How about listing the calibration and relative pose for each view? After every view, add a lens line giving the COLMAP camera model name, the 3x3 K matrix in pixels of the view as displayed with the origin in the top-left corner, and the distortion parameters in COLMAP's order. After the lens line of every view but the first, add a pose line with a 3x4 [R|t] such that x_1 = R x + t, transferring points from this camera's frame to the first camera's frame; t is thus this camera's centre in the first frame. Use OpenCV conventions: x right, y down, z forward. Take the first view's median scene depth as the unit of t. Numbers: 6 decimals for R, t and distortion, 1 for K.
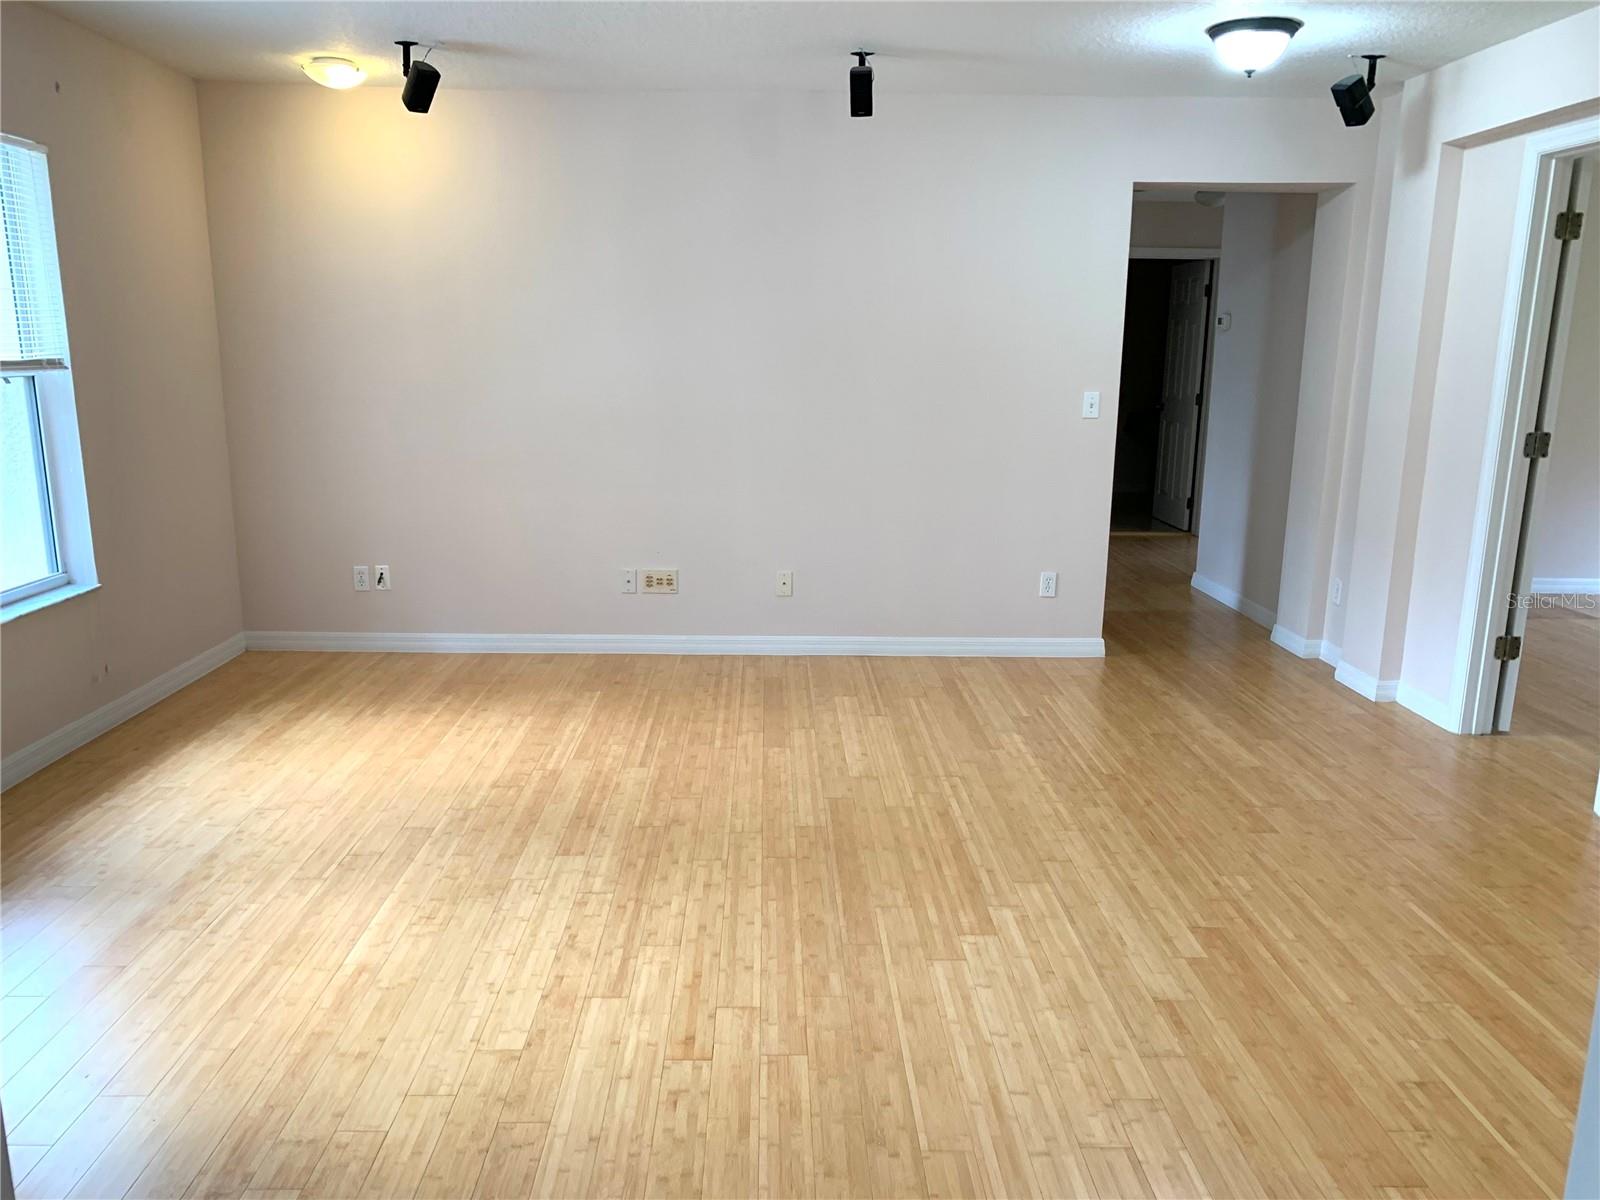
lens RADIAL K [[1240.2, 0, 800.2], [0, 1240.2, 597.9], [0, 0, 1]] dist [0.036274, -0.022411]
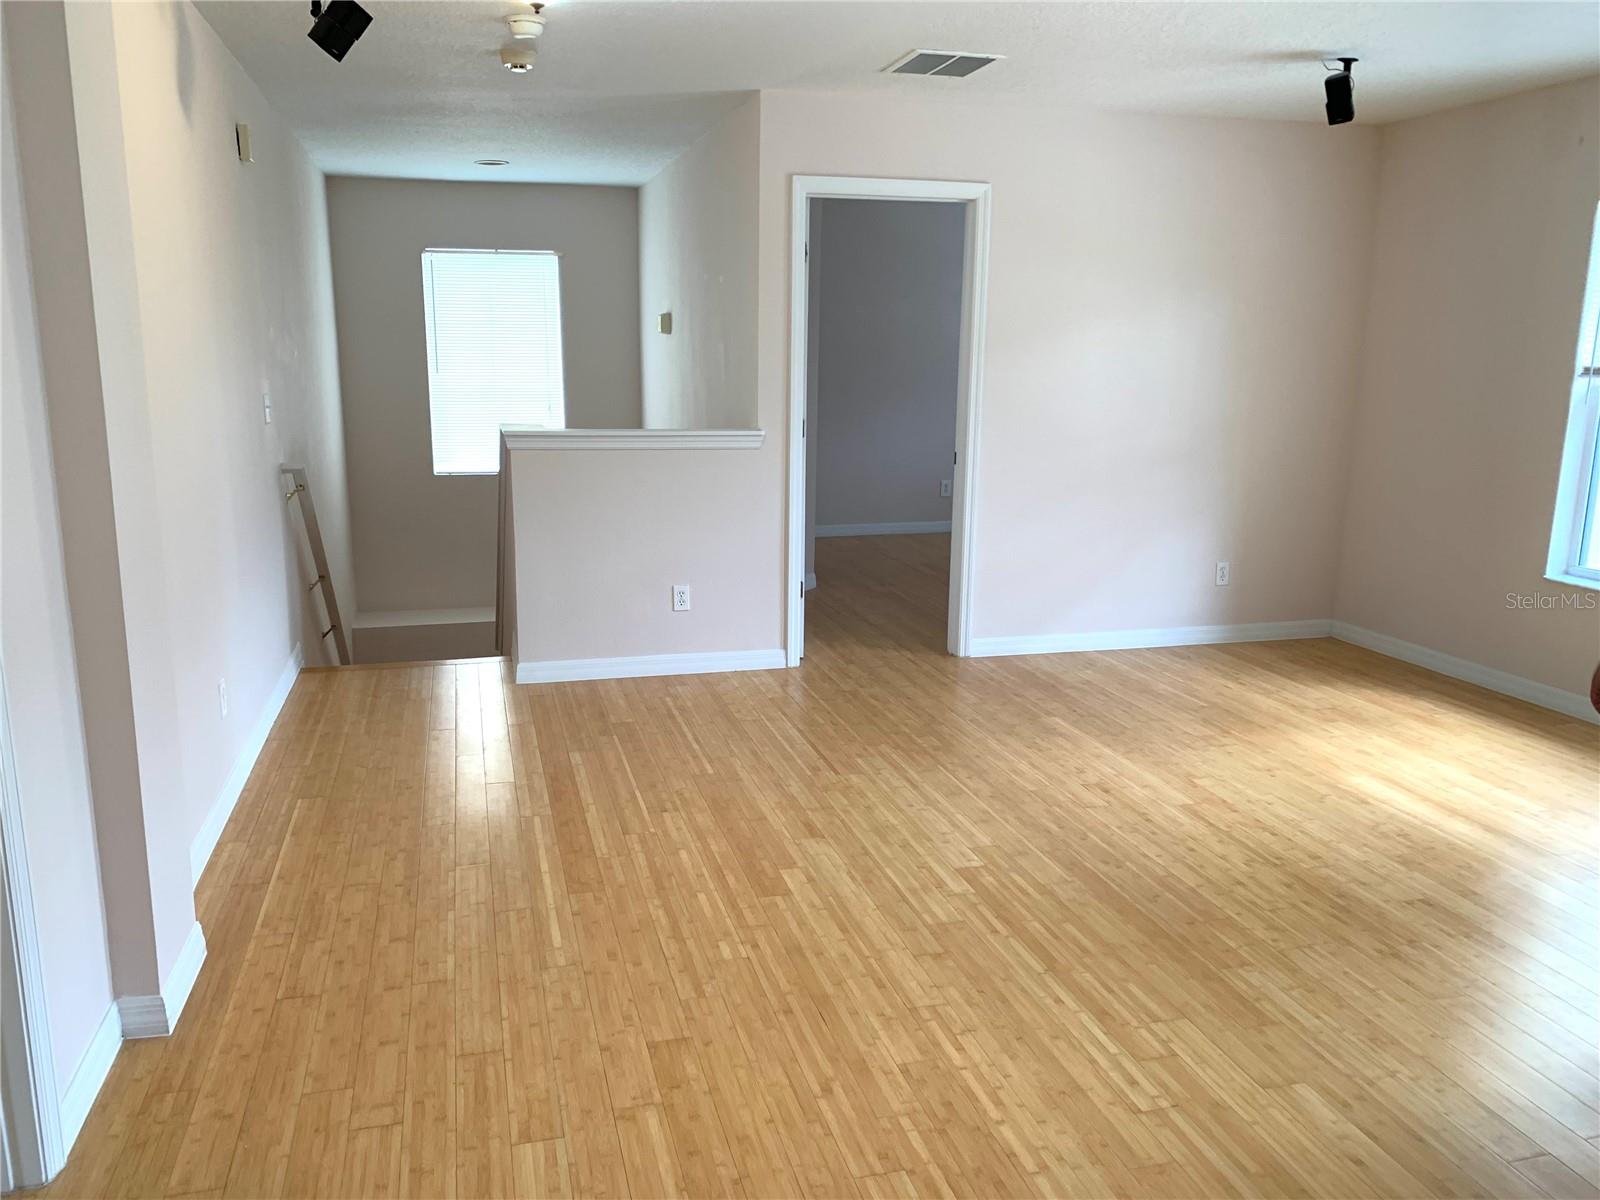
lens RADIAL K [[1240.2, 0, 803.0], [0, 1240.2, 603.2], [0, 0, 1]] dist [0.036274, -0.022411]
pose [[-0.969307, 0.027399, -0.244320, 0.552289], [-0.072167, 0.918283, 0.389292, -0.378163], [0.235021, 0.394976, -0.888121, 1.838862]]
